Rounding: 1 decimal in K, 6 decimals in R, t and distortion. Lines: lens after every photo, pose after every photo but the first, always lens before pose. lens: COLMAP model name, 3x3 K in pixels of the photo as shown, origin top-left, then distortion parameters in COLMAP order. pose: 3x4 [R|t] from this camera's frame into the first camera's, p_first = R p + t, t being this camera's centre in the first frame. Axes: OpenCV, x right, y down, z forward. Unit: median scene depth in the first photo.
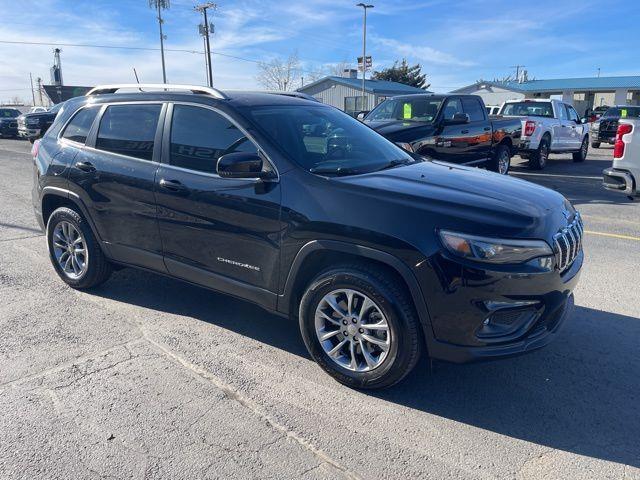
lens RADIAL K [[486.1, 0, 321.7], [0, 486.1, 242.9], [0, 0, 1]] dist [0.076606, -0.103925]
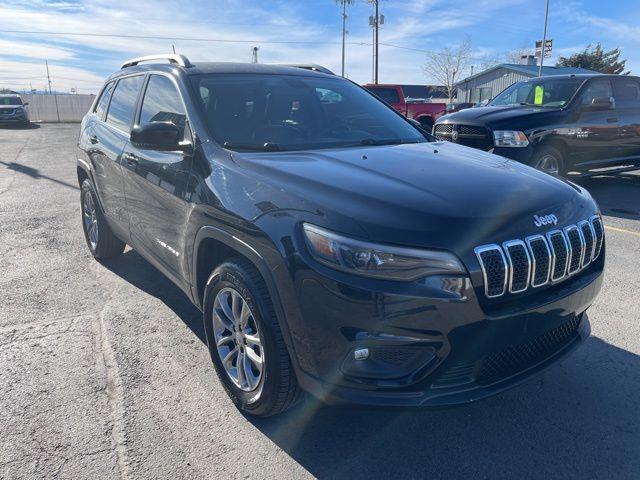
lens RADIAL K [[486.1, 0, 324.3], [0, 486.1, 236.2], [0, 0, 1]] dist [0.076606, -0.103925]
pose [[0.942547, 0.091089, -0.321415, 0.285544], [-0.090330, 0.995762, 0.017306, -0.013281], [0.321629, 0.012722, 0.946780, 0.168118]]
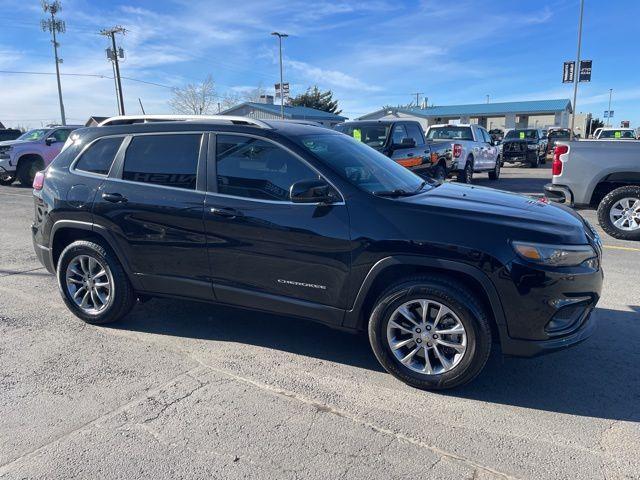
lens RADIAL K [[486.1, 0, 325.6], [0, 486.1, 244.5], [0, 0, 1]] dist [0.076606, -0.103925]
pose [[0.982374, -0.051415, 0.179716, -0.220473], [0.059235, 0.997505, -0.038417, 0.000575], [-0.177292, 0.048385, 0.982968, -0.031112]]
